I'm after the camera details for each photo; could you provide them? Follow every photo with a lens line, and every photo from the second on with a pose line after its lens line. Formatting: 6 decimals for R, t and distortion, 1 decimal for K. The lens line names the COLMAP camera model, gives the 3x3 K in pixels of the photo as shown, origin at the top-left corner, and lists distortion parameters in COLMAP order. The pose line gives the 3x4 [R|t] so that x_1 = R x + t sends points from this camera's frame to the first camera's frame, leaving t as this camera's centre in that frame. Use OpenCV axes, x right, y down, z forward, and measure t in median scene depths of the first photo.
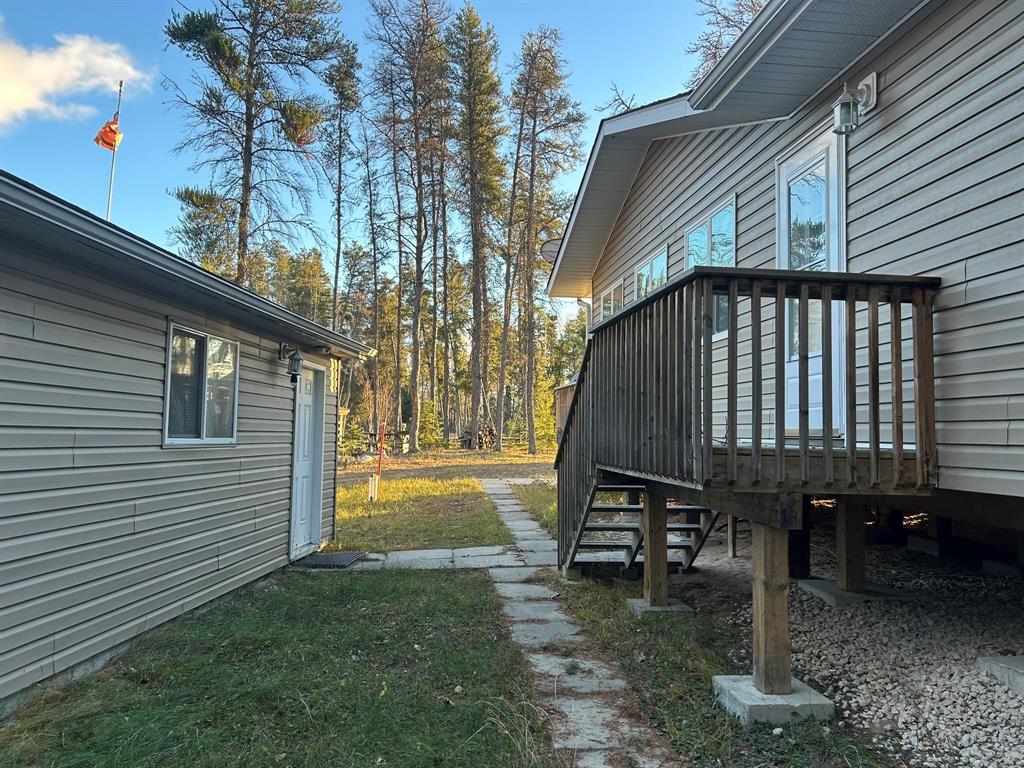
lens RADIAL K [[769.4, 0, 512.0], [0, 769.4, 384.0], [0, 0, 1]] dist [0.096254, -0.108432]
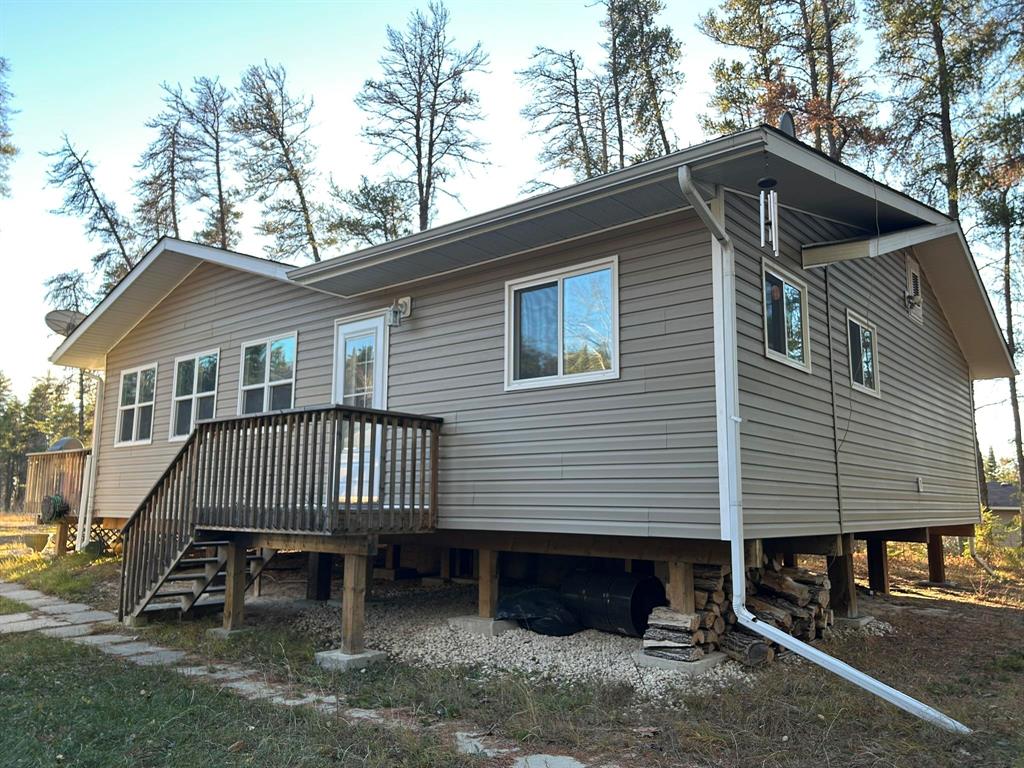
lens RADIAL K [[769.4, 0, 512.0], [0, 769.4, 384.0], [0, 0, 1]] dist [0.096254, -0.108432]
pose [[0.735543, 0.091431, 0.671280, -0.614694], [-0.037548, 0.994830, -0.094358, -0.046010], [-0.676437, 0.044199, 0.735173, -0.518038]]
